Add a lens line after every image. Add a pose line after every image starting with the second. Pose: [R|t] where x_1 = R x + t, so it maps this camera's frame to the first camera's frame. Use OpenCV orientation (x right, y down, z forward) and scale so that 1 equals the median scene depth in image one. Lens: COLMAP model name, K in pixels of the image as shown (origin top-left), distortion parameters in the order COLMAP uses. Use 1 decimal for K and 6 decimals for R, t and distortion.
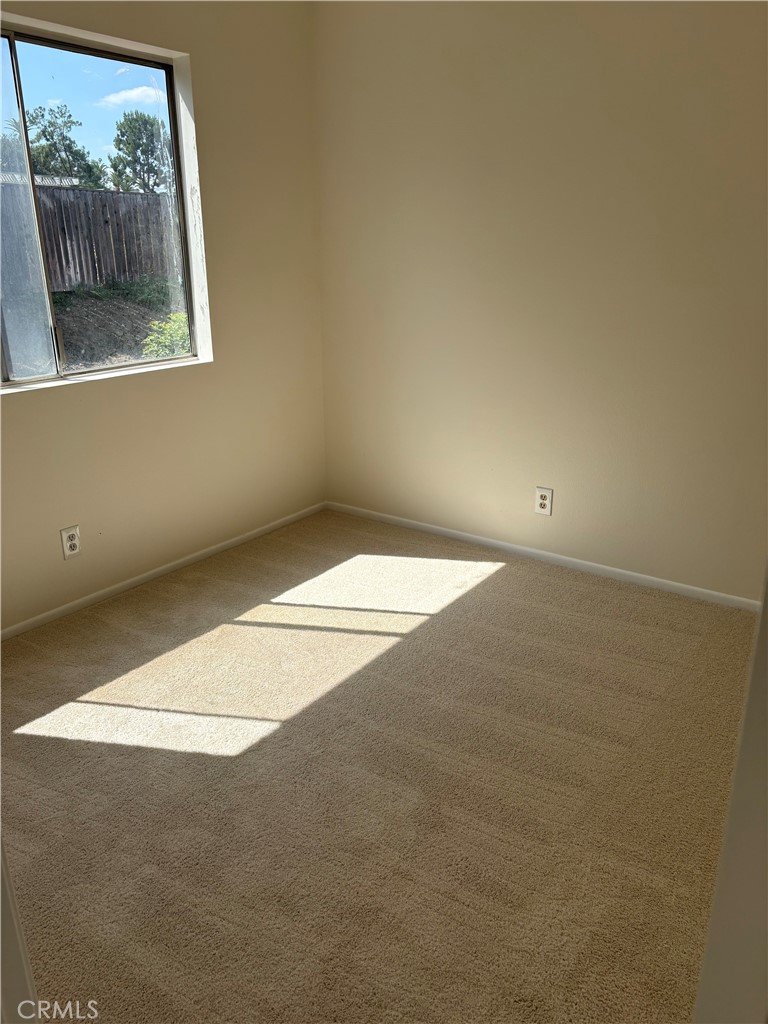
lens RADIAL K [[775.1, 0, 384.0], [0, 775.1, 512.0], [0, 0, 1]] dist [0.015006, -0.000445]
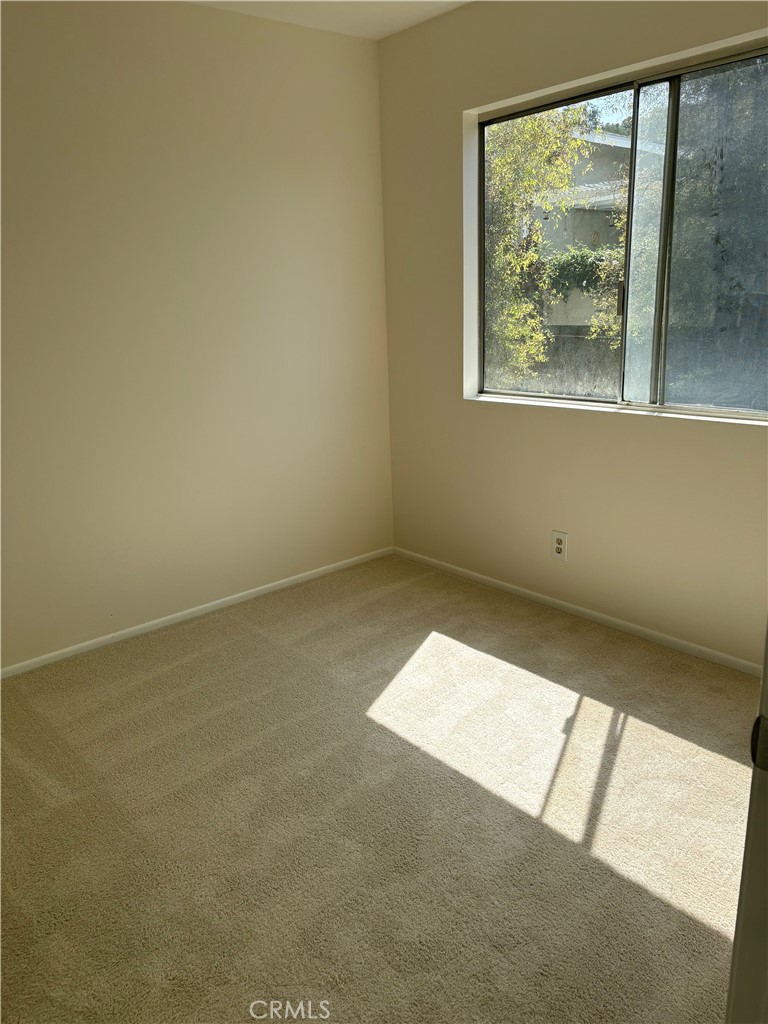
lens RADIAL K [[775.1, 0, 384.0], [0, 775.1, 512.0], [0, 0, 1]] dist [0.015006, -0.000445]
pose [[-0.224688, 0.282627, -0.932544, 0.676191], [-0.294181, 0.892684, 0.341427, -0.309594], [0.928963, 0.351051, -0.117432, 0.879978]]
